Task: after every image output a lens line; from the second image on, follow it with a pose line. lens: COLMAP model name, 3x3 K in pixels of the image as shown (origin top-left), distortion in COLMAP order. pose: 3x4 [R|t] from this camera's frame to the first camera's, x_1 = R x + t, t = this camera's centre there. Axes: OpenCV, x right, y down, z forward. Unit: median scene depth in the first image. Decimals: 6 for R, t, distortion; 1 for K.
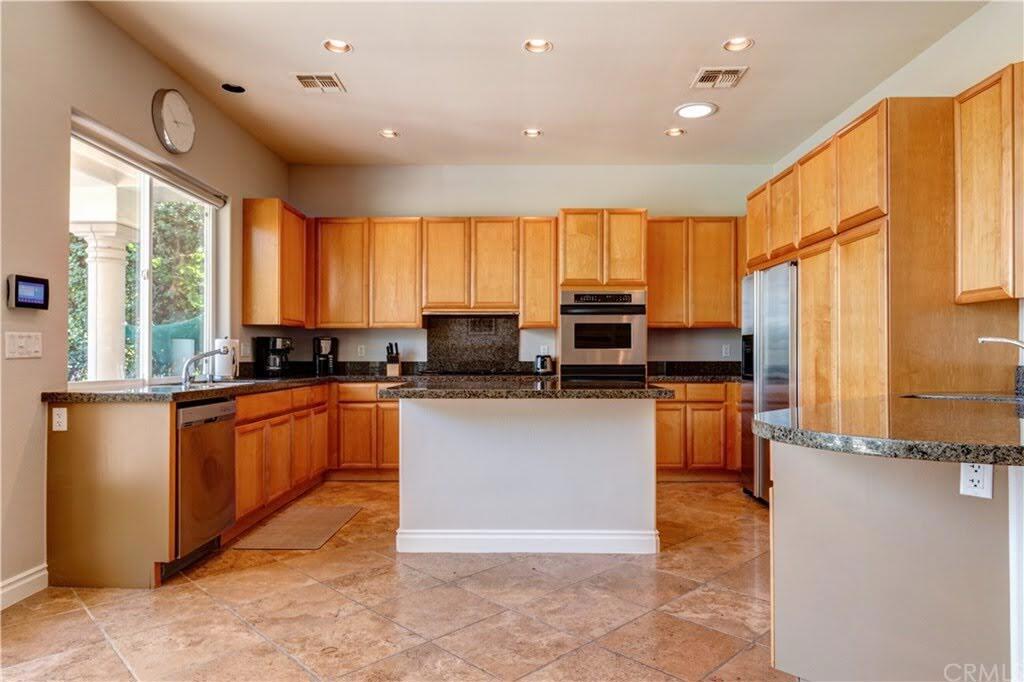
lens RADIAL K [[627.6, 0, 511.0], [0, 627.6, 347.9], [0, 0, 1]] dist [-0.004925, -0.000397]
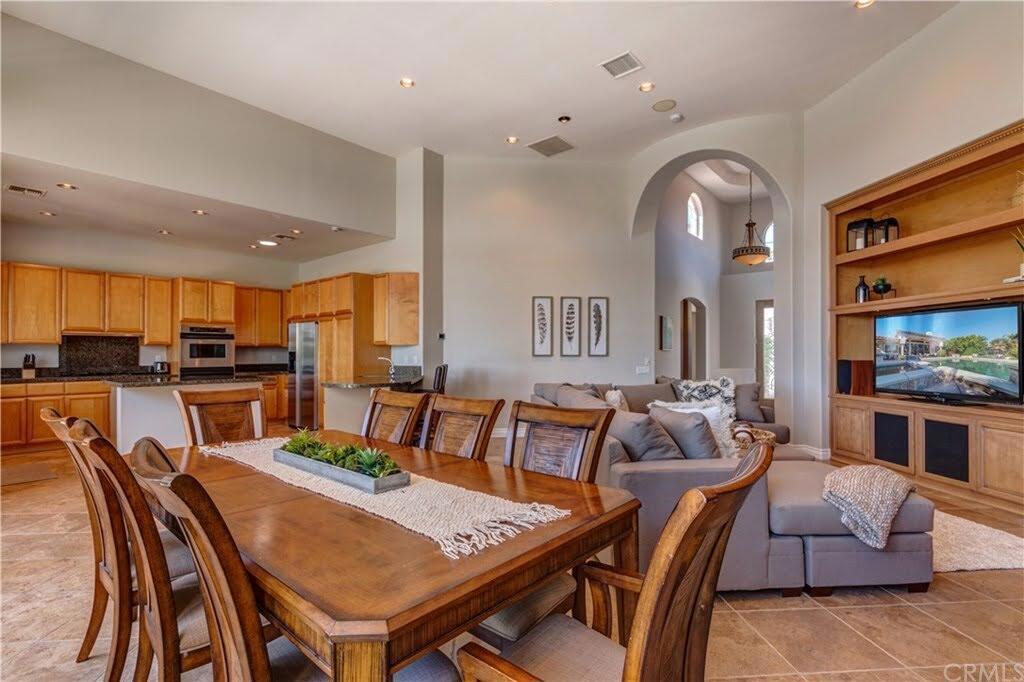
lens RADIAL K [[491.5, 0, 506.8], [0, 491.5, 356.2], [0, 0, 1]] dist [0.008983, 0.000817]
pose [[0.657281, -0.004768, 0.753630, -0.352049], [-0.008245, 0.999875, 0.013517, -0.029969], [-0.753600, -0.015098, 0.657160, -0.561232]]
